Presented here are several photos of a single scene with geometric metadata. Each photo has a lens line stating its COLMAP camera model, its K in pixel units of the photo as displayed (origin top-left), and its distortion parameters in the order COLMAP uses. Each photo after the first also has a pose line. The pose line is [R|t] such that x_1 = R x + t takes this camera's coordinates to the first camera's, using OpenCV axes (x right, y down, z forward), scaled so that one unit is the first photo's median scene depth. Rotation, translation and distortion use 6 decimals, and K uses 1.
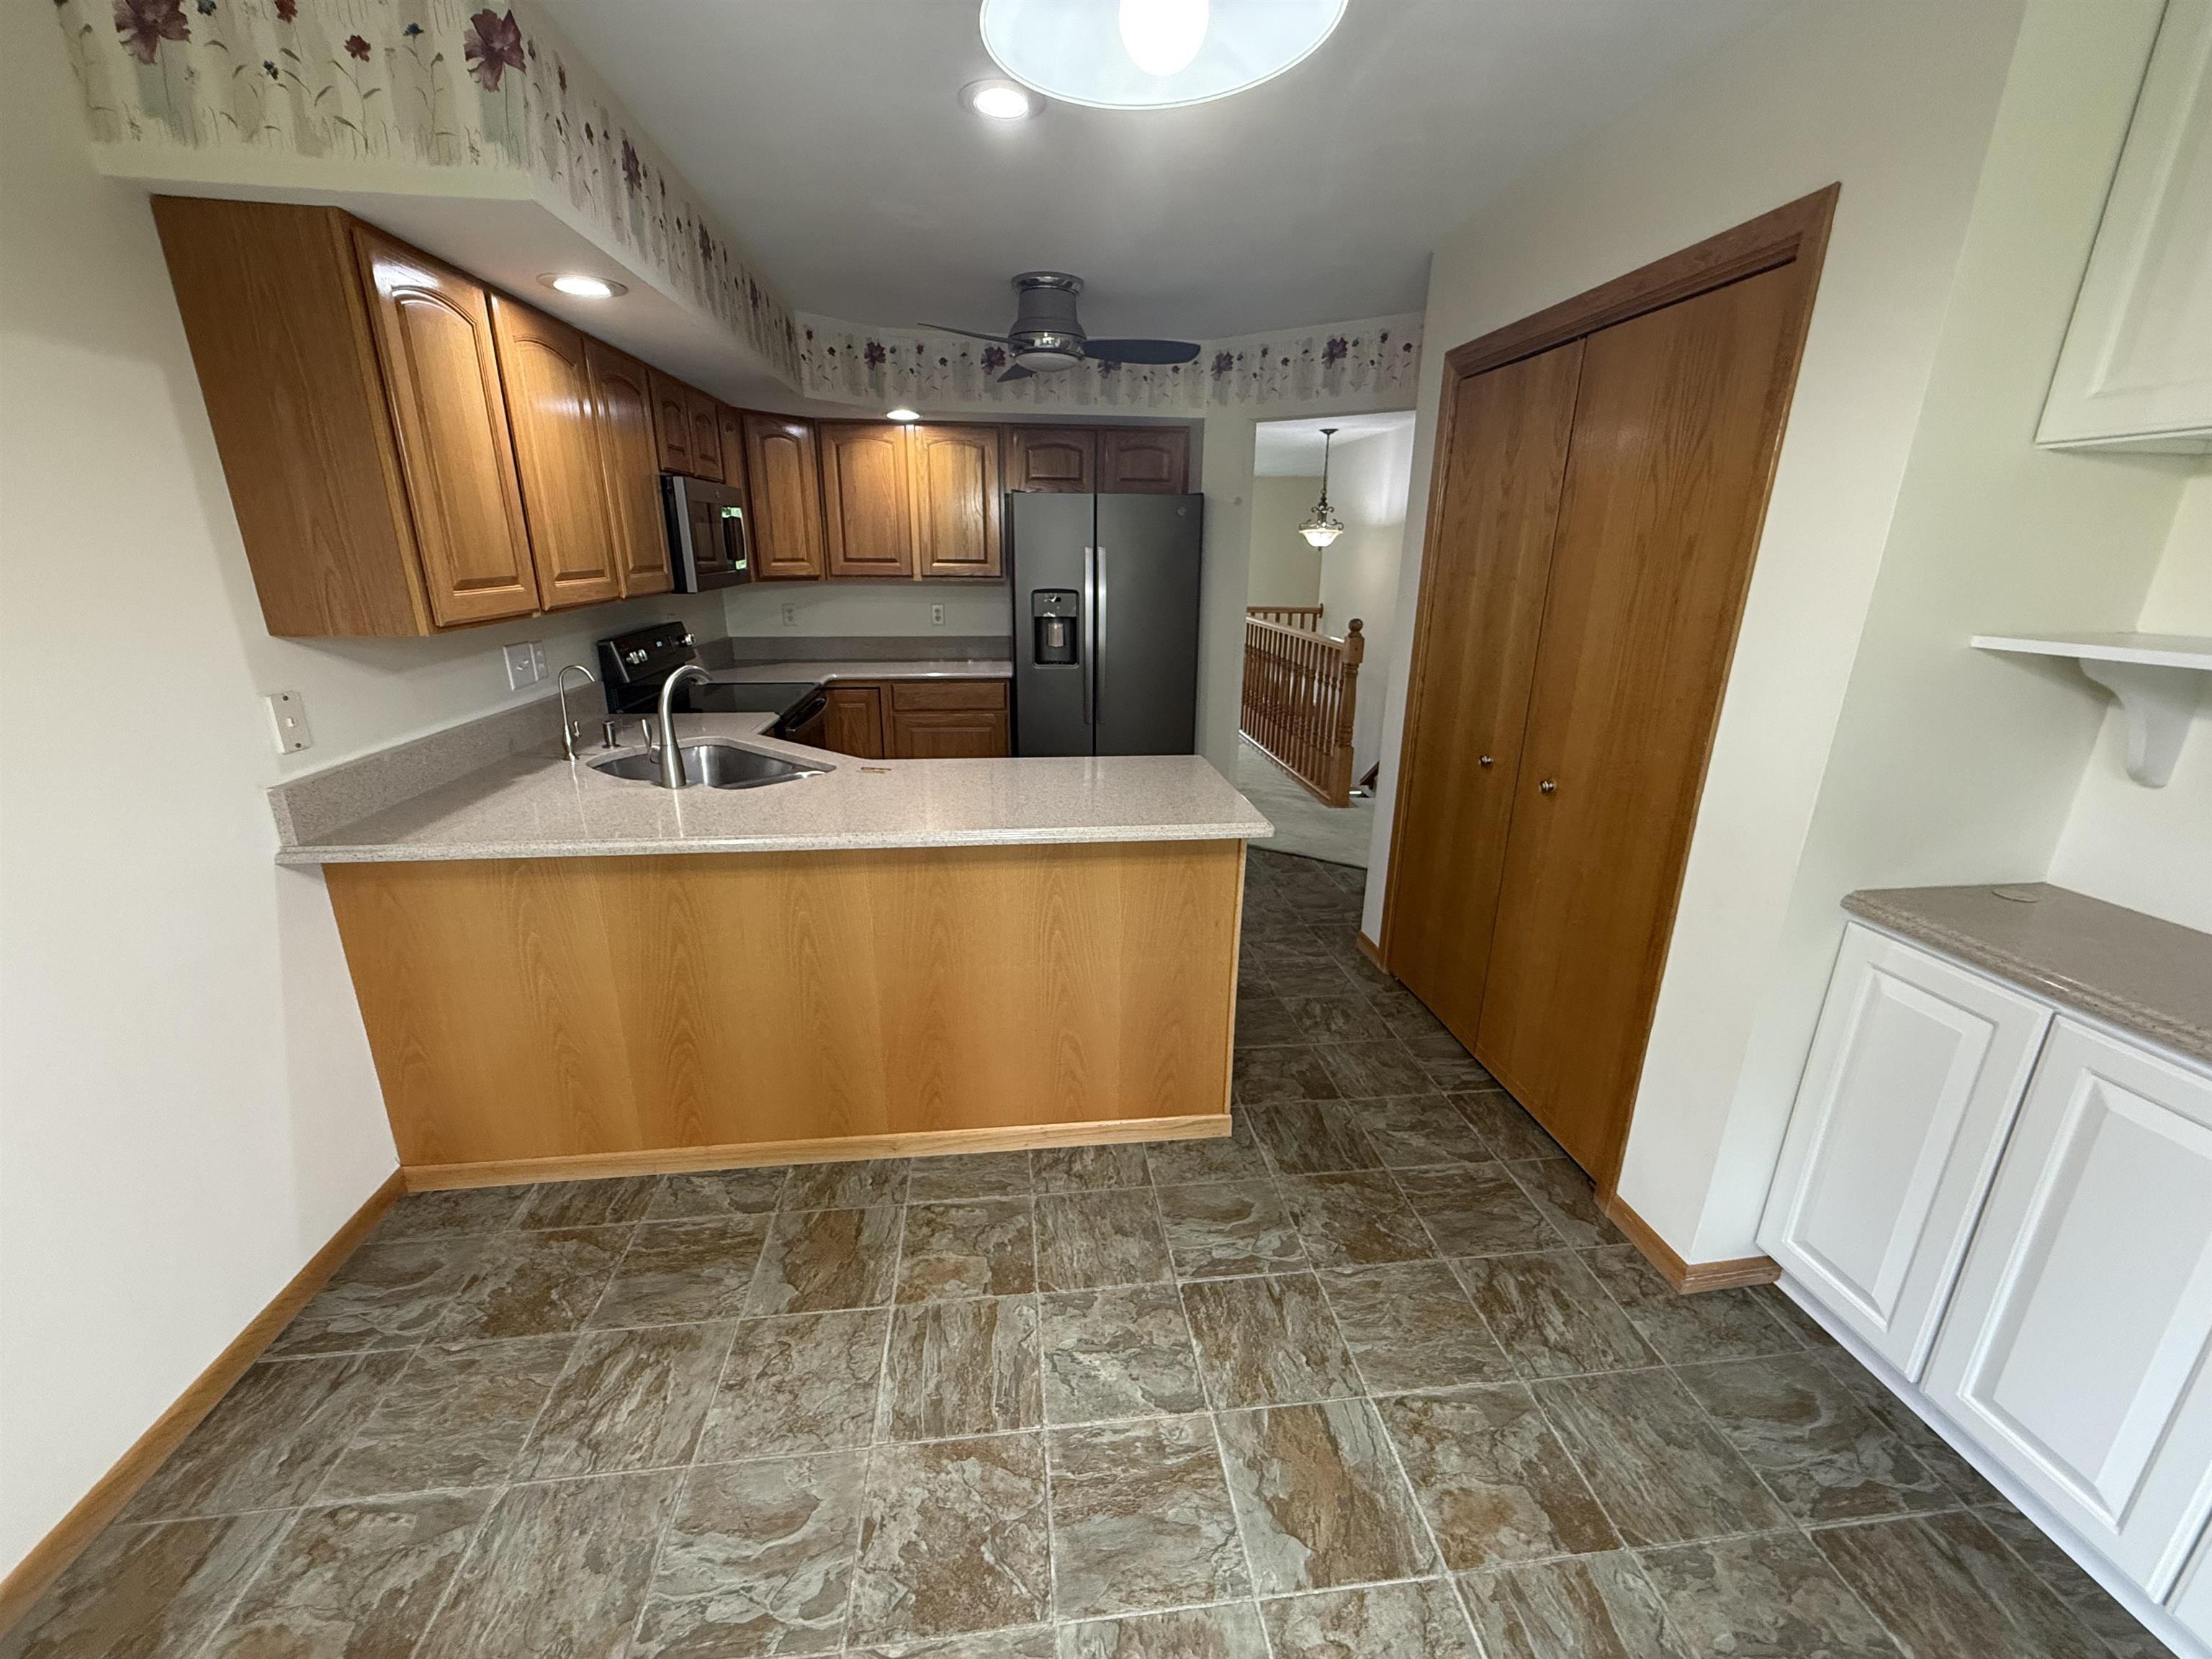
lens RADIAL K [[877.4, 0, 1101.7], [0, 877.4, 831.0], [0, 0, 1]] dist [-0.002015, 0.000718]
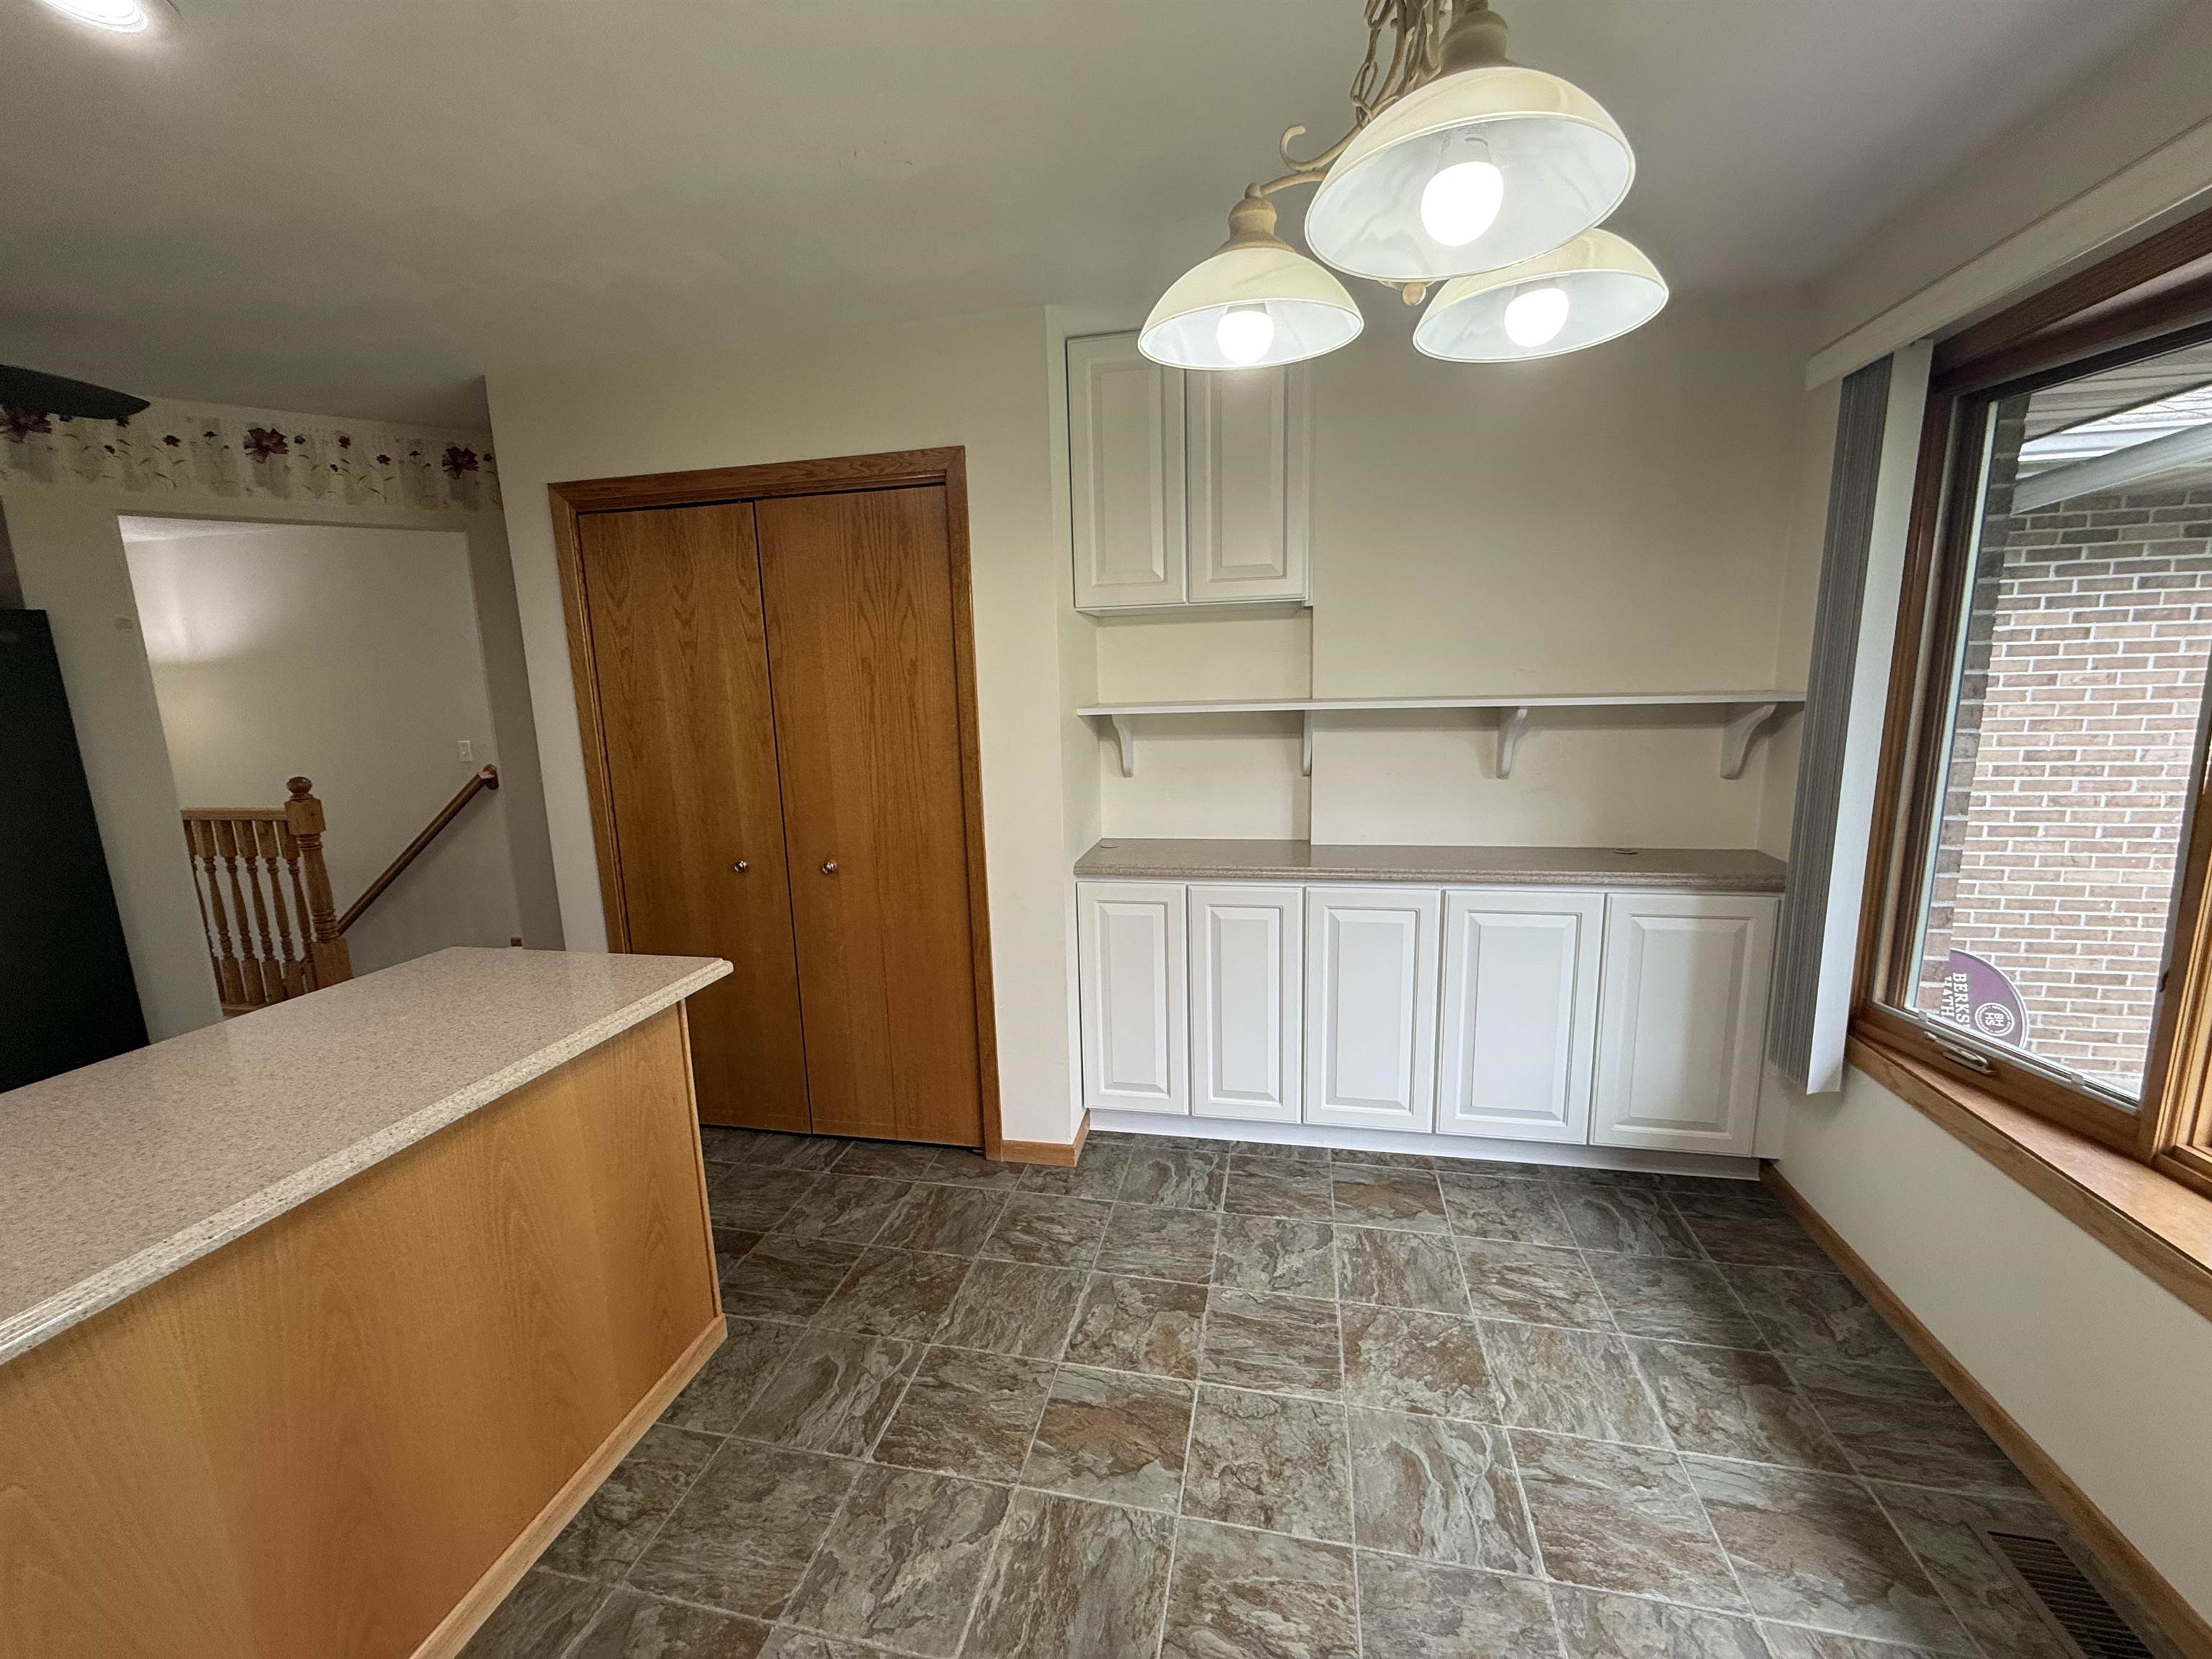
lens RADIAL K [[884.7, 0, 1104.9], [0, 884.7, 809.3], [0, 0, 1]] dist [-0.000993, 0.000024]
pose [[0.324493, -0.167528, 0.930934, -0.686173], [0.317731, 0.946309, 0.059544, -0.112092], [-0.890927, 0.276465, 0.360300, 0.332380]]
